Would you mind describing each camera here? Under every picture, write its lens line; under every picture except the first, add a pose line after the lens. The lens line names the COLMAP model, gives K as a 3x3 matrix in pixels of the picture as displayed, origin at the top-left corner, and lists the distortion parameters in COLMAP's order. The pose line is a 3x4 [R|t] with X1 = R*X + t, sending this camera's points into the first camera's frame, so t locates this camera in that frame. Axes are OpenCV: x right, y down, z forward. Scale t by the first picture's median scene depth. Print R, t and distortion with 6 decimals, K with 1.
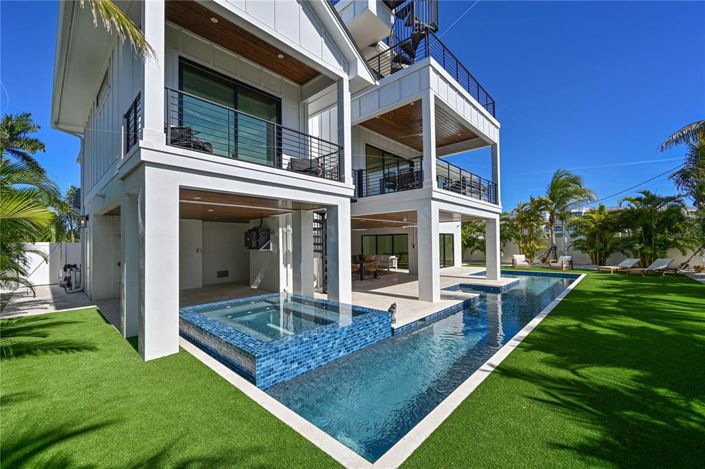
lens RADIAL K [[283.2, 0, 351.1], [0, 283.2, 238.0], [0, 0, 1]] dist [-0.000352, -0.000160]
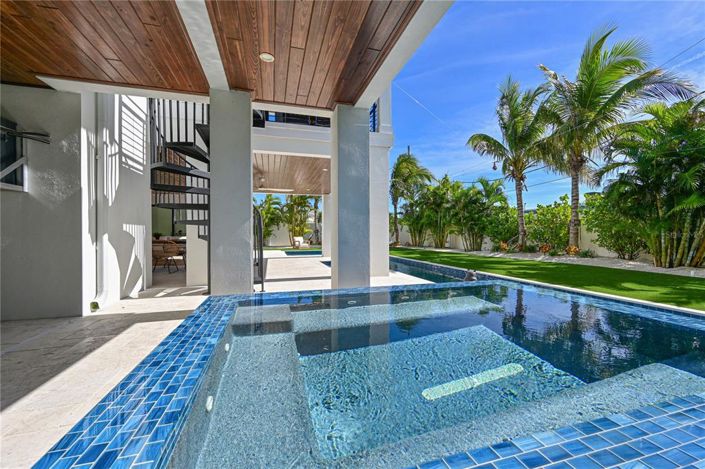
lens RADIAL K [[283.2, 0, 351.1], [0, 283.2, 238.0], [0, 0, 1]] dist [-0.000352, -0.000160]
pose [[0.520702, -0.000135, 0.853739, -0.372189], [-0.019819, 0.999729, 0.012246, 0.086301], [-0.853509, -0.023297, 0.520558, 0.531813]]
